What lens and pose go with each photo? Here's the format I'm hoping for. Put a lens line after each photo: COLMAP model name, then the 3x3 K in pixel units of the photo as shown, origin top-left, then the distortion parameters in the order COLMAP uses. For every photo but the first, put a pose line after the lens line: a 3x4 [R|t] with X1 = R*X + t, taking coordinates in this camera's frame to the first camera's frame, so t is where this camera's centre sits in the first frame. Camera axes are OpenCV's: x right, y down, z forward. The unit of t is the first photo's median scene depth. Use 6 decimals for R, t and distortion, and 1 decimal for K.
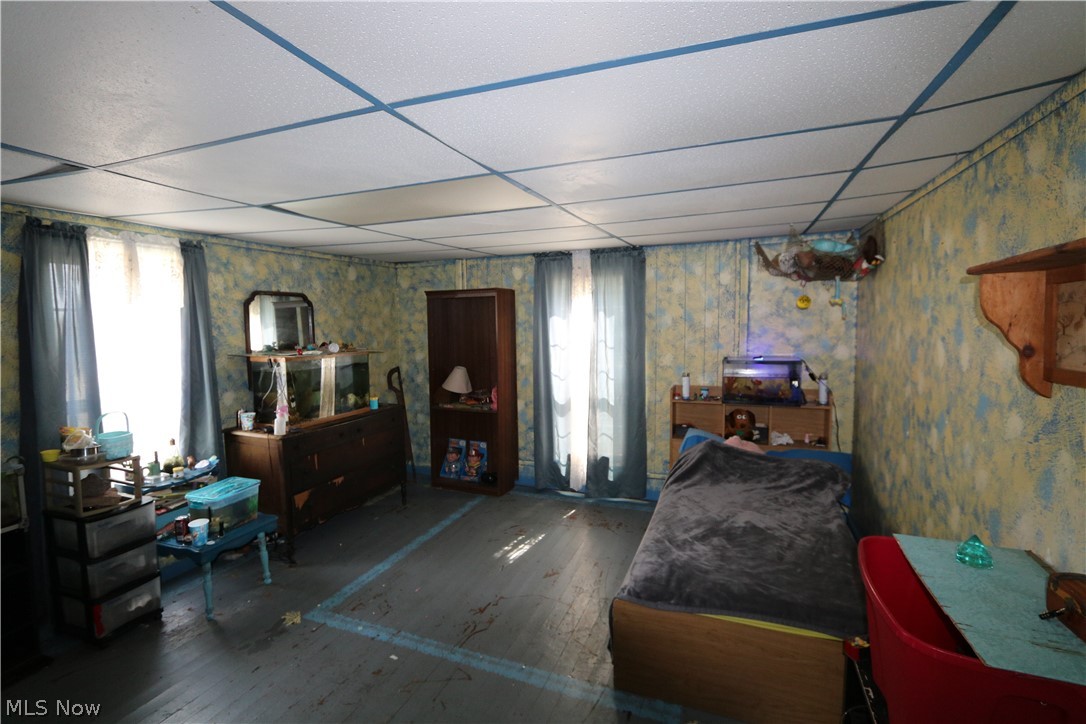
lens RADIAL K [[512.5, 0, 543.0], [0, 512.5, 362.0], [0, 0, 1]] dist [-0.016467, 0.000571]
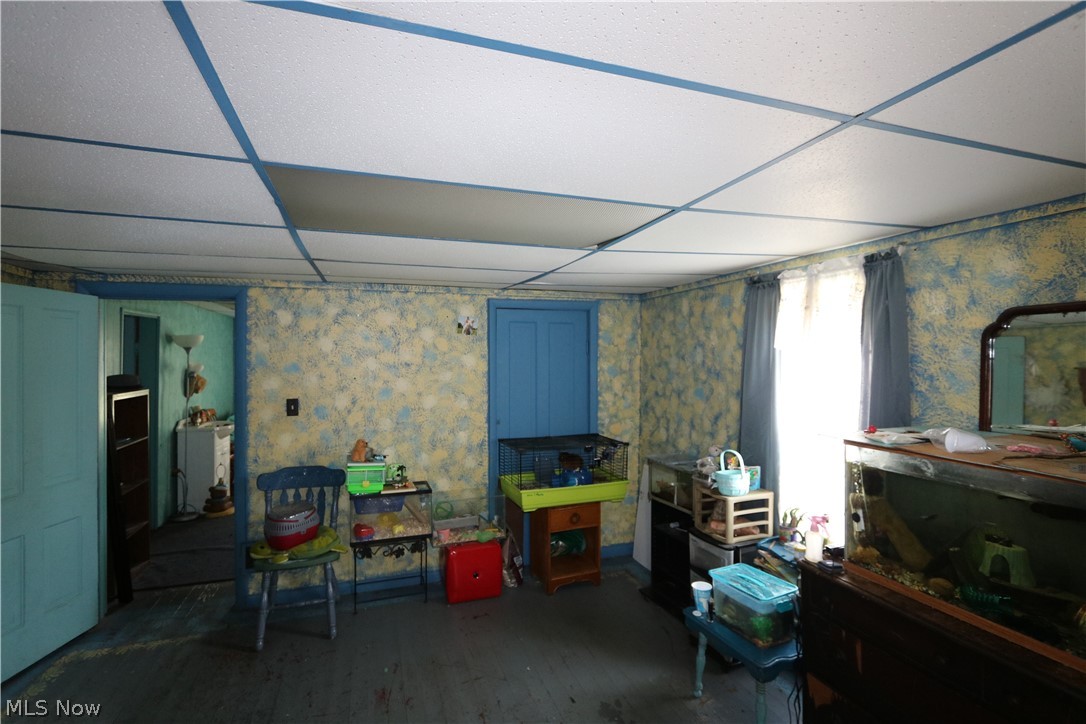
lens RADIAL K [[512.5, 0, 543.0], [0, 512.5, 362.0], [0, 0, 1]] dist [-0.016467, 0.000571]
pose [[-0.761743, 0.019273, -0.647592, 0.103505], [-0.038455, 0.996450, 0.074889, -0.113477], [0.646737, 0.081949, -0.758298, 1.150607]]
